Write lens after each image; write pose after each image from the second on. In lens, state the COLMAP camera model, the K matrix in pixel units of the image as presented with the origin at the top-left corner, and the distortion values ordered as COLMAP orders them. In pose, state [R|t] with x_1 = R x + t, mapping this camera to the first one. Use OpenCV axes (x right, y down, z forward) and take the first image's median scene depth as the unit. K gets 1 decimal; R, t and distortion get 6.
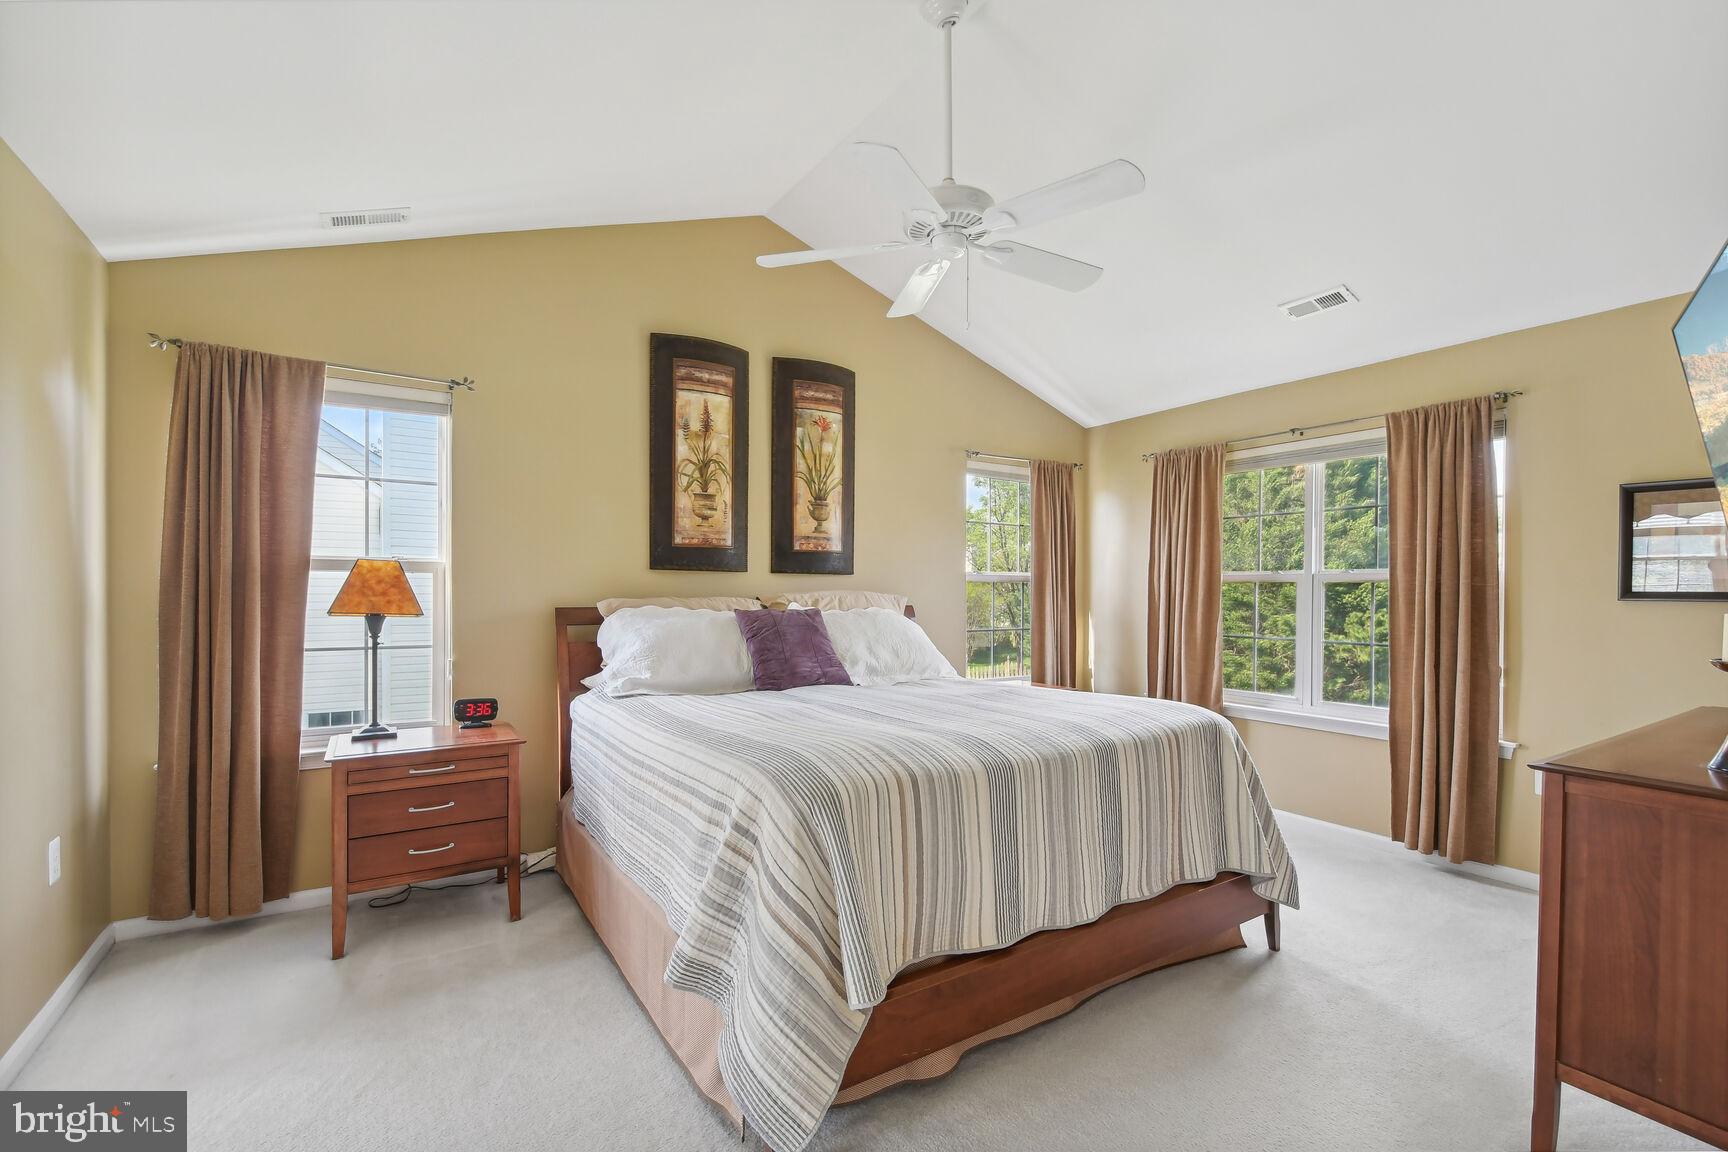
lens RADIAL K [[769.5, 0, 860.8], [0, 769.5, 602.4], [0, 0, 1]] dist [0.001804, -0.004595]
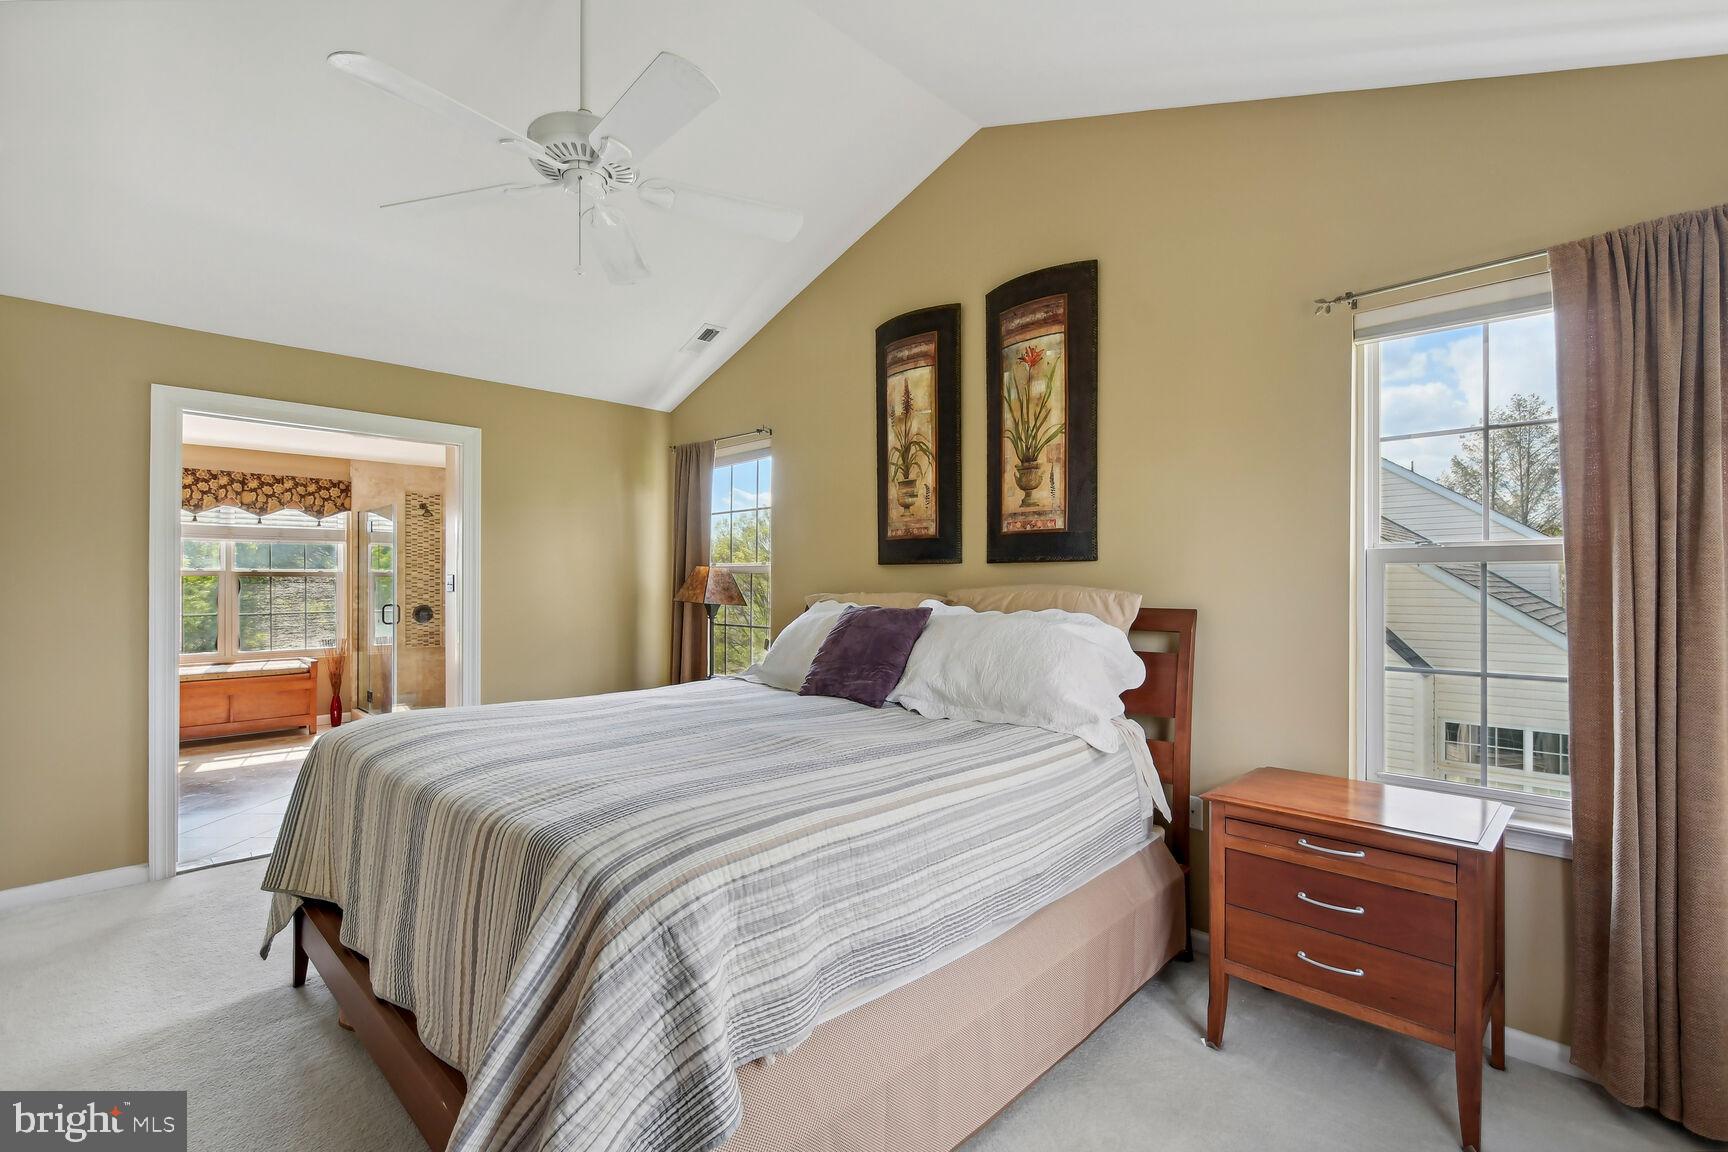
lens RADIAL K [[783.9, 0, 885.4], [0, 783.9, 585.0], [0, 0, 1]] dist [0.001955, -0.004359]
pose [[0.212582, 0.000953, -0.977143, 0.658599], [-0.007990, 0.999968, -0.000763, -0.013762], [0.977111, 0.007970, 0.212583, 0.718116]]
